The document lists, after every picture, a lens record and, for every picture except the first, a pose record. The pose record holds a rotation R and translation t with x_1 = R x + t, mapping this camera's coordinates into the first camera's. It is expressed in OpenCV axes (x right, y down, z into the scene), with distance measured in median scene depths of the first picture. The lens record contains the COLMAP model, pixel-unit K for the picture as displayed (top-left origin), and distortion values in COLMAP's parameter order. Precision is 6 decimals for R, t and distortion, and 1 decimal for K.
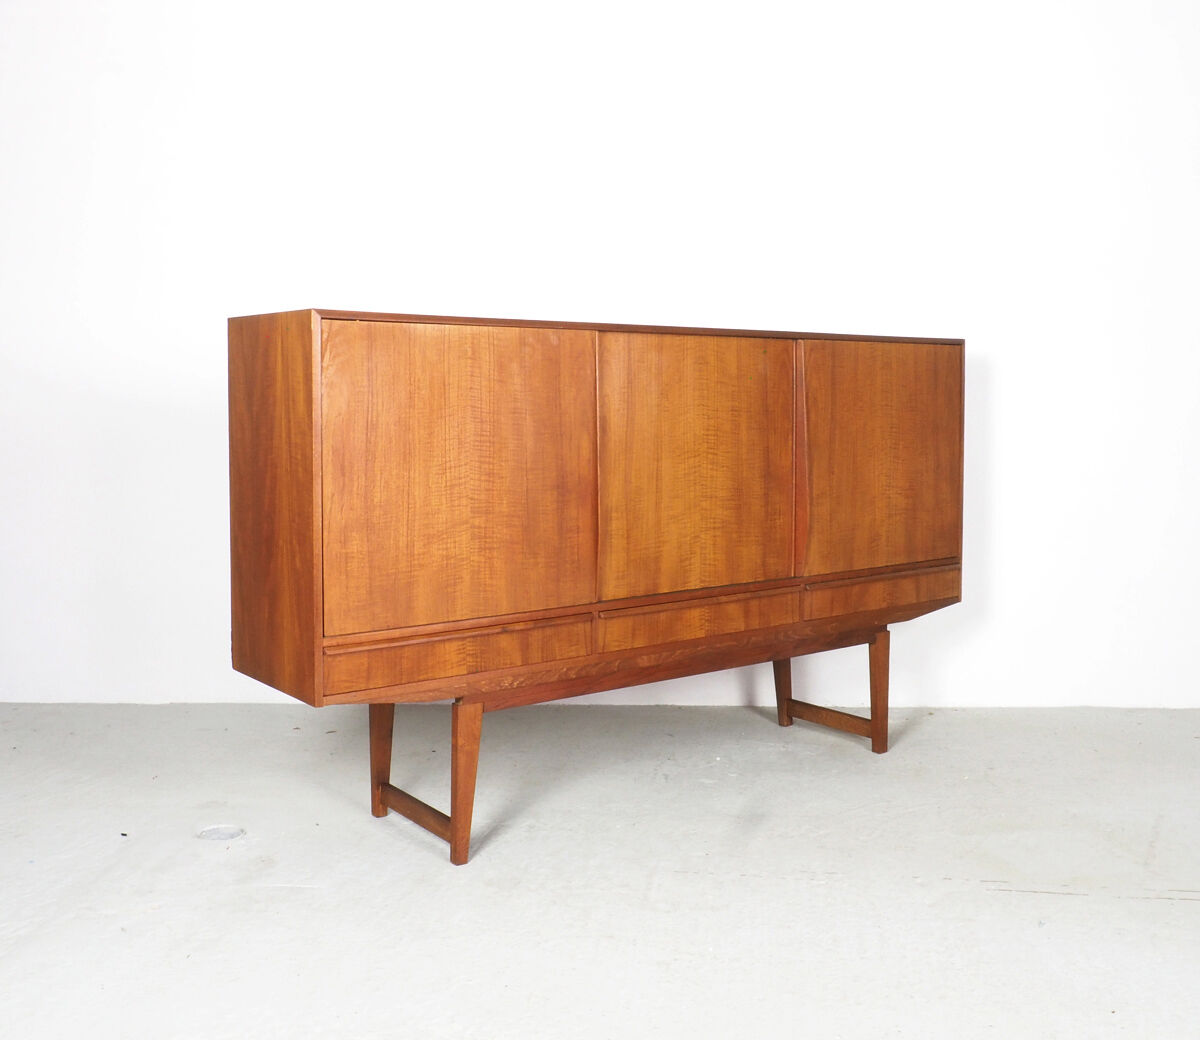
lens RADIAL K [[1345.9, 0, 628.2], [0, 1345.9, 514.9], [0, 0, 1]] dist [-0.056735, -0.011484]
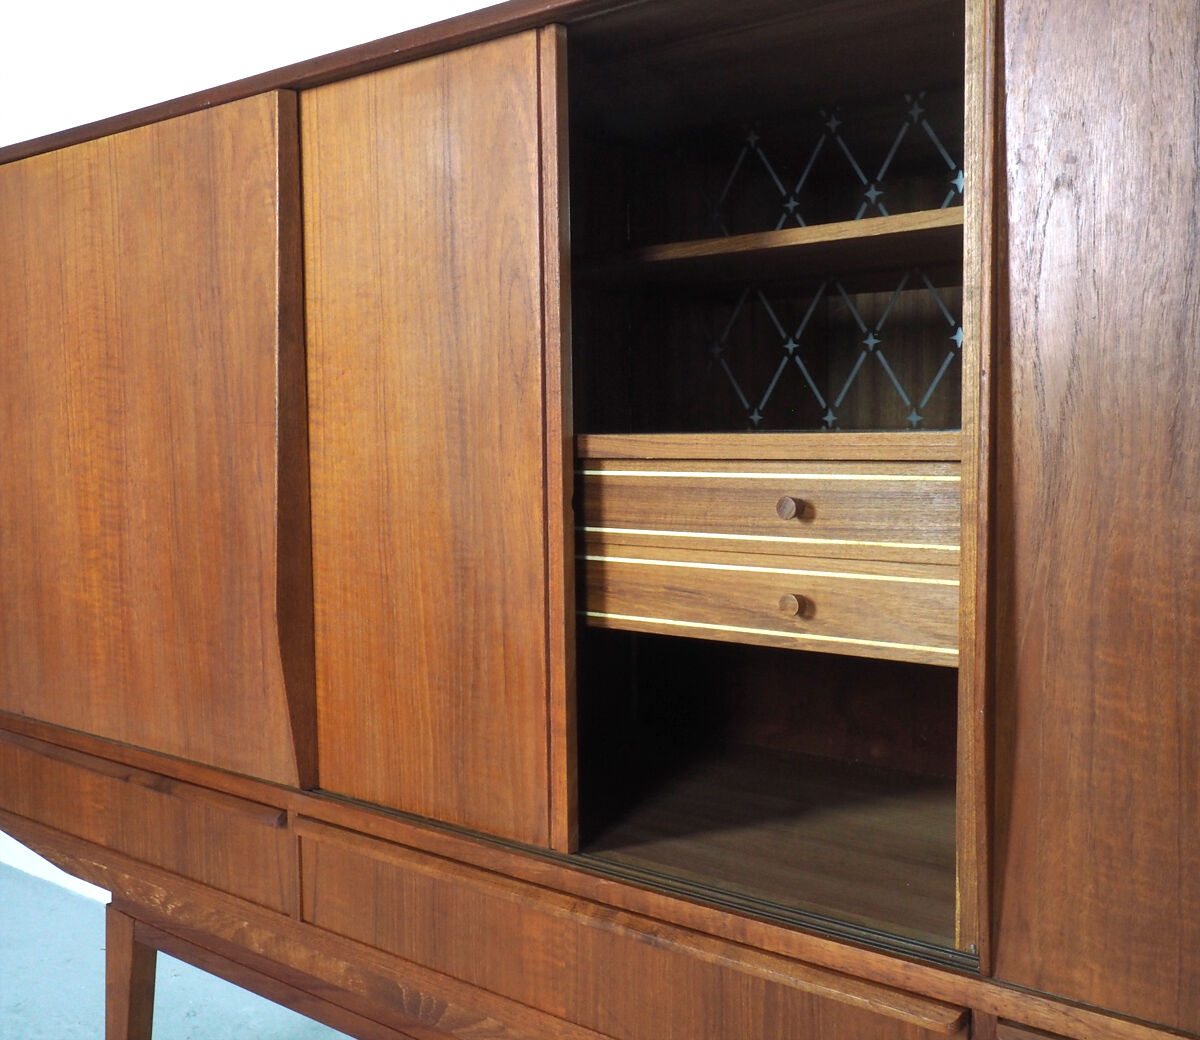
lens RADIAL K [[1490.2, 0, 600.0], [0, 1490.2, 520.0], [0, 0, 1]] dist [-0.001977, 0.025471]
pose [[0.122068, 0.063637, -0.990480, 0.427317], [-0.076002, 0.995612, 0.054601, -0.045124], [0.989608, 0.068614, 0.126369, 1.063621]]
